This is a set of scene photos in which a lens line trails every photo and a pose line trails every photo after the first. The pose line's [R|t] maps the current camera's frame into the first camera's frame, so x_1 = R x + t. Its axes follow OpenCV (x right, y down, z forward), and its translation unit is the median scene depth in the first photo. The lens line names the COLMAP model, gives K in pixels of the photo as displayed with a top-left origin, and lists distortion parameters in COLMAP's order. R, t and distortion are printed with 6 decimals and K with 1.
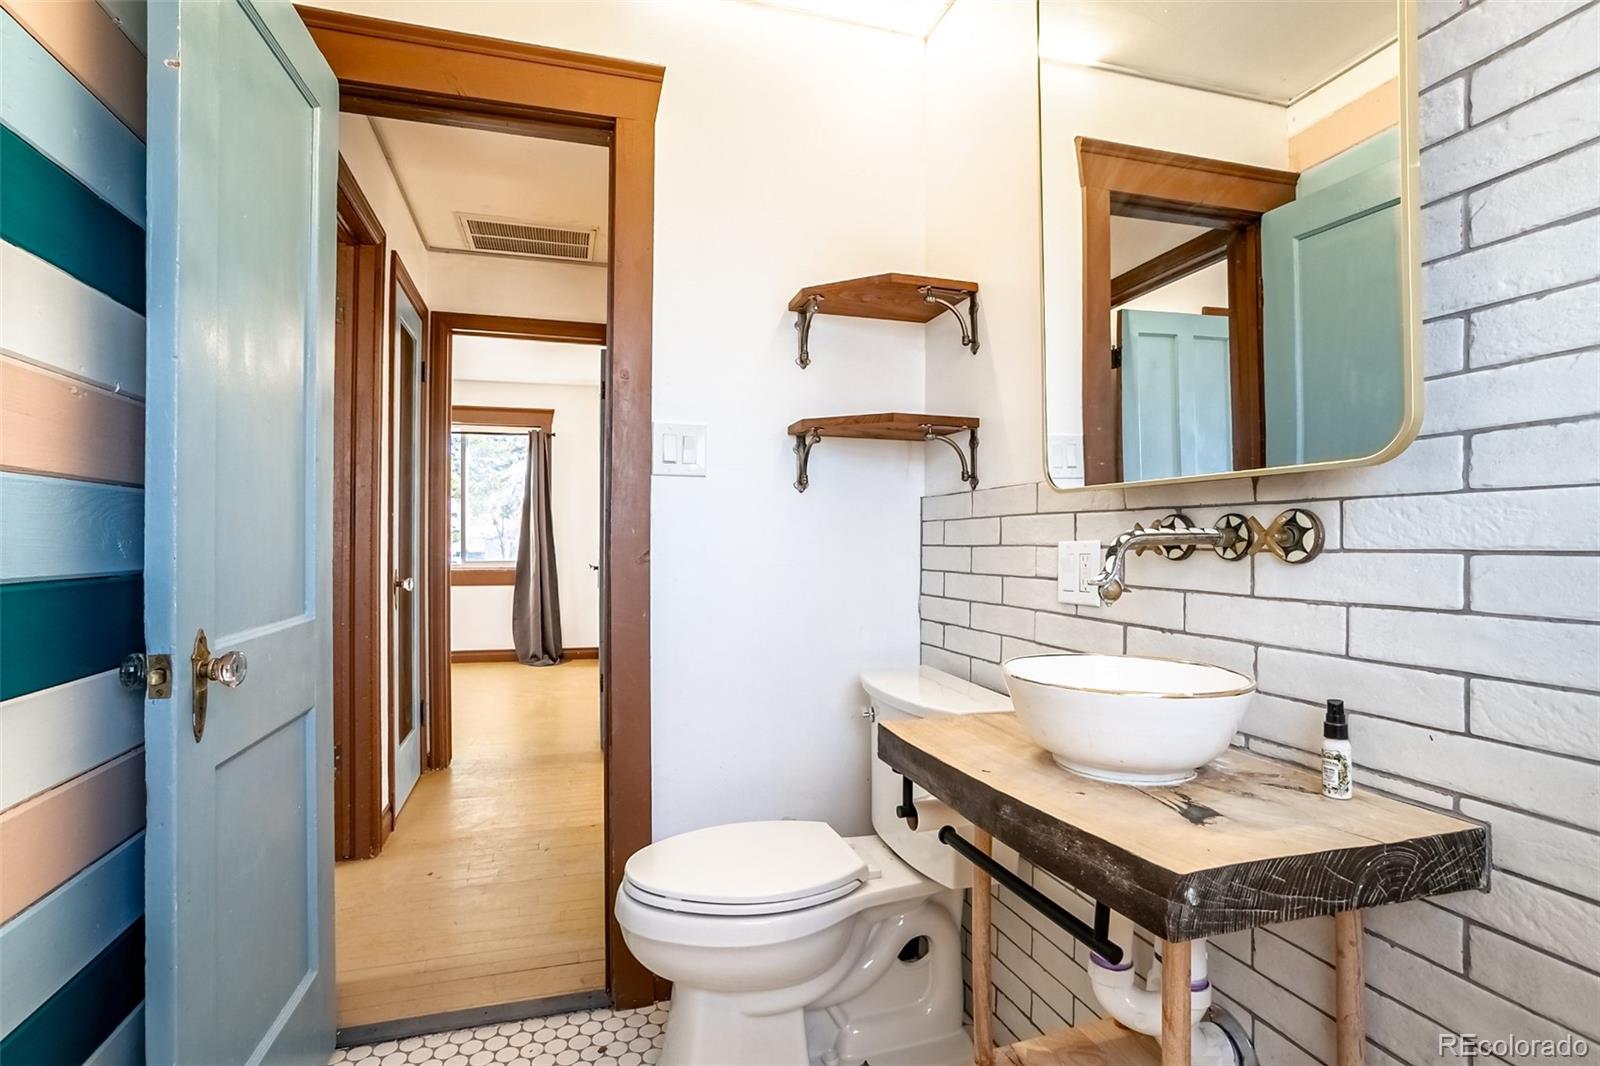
lens RADIAL K [[779.9, 0, 796.6], [0, 779.9, 538.0], [0, 0, 1]] dist [-0.076145, 0.051500]
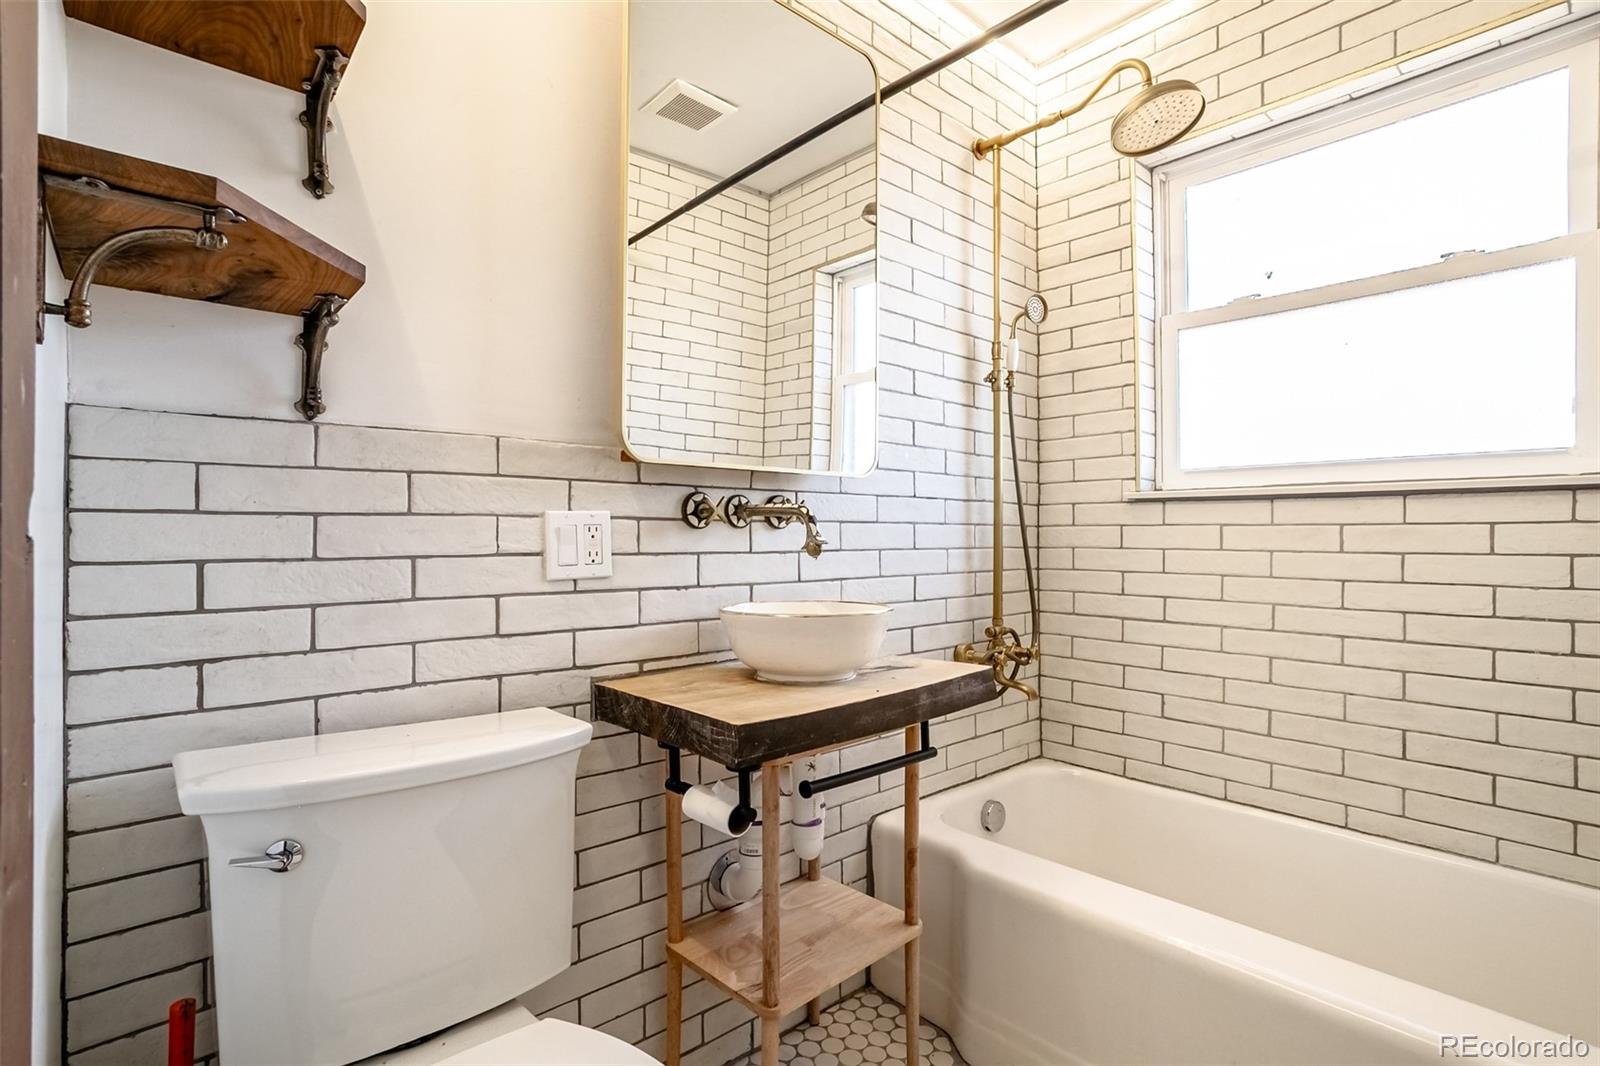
lens RADIAL K [[779.9, 0, 796.6], [0, 779.9, 538.0], [0, 0, 1]] dist [-0.076145, 0.051500]
pose [[-0.420984, 0.008609, 0.907027, -0.582746], [0.005871, 0.999960, -0.006766, 0.043603], [-0.907049, 0.002476, -0.421018, 1.130064]]
